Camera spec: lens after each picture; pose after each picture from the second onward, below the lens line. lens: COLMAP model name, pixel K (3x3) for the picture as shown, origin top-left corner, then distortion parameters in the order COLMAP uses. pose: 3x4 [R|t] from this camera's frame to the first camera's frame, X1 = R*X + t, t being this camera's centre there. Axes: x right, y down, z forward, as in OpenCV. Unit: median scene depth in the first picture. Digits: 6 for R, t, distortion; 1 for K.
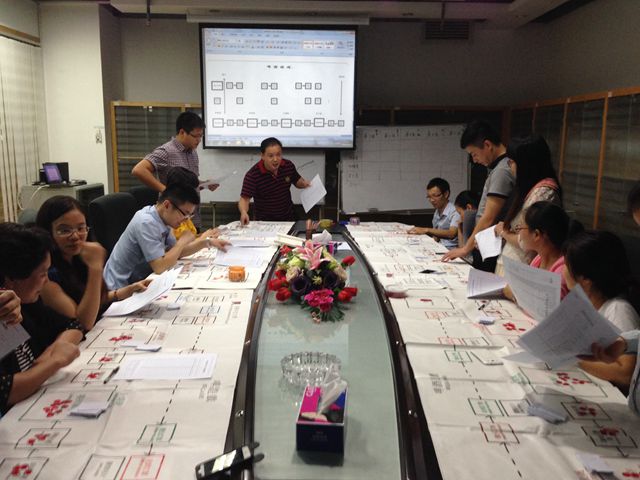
lens RADIAL K [[605.2, 0, 320.0], [0, 605.2, 240.0], [0, 0, 1]] dist [0.173981, -0.300676]
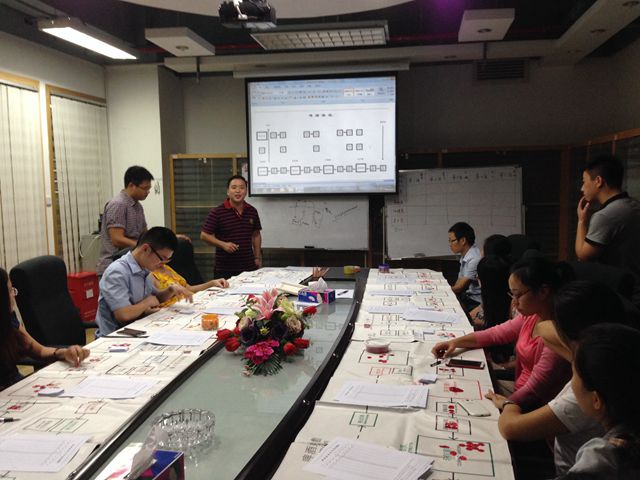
lens RADIAL K [[605.2, 0, 320.0], [0, 605.2, 240.0], [0, 0, 1]] dist [0.173981, -0.300676]
pose [[0.983714, -0.007230, -0.179595, 0.115238], [-0.005730, 0.997421, -0.071544, -0.004163], [0.179649, 0.071408, 0.981136, 0.023597]]
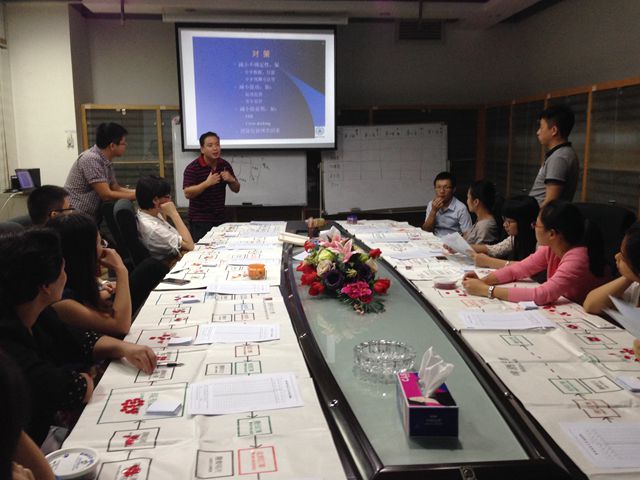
lens RADIAL K [[605.2, 0, 320.0], [0, 605.2, 240.0], [0, 0, 1]] dist [0.173981, -0.300676]
pose [[0.996061, -0.031683, 0.082818, -0.060173], [0.032587, 0.999423, -0.009596, 0.009257], [-0.082466, 0.012257, 0.996519, 0.009778]]
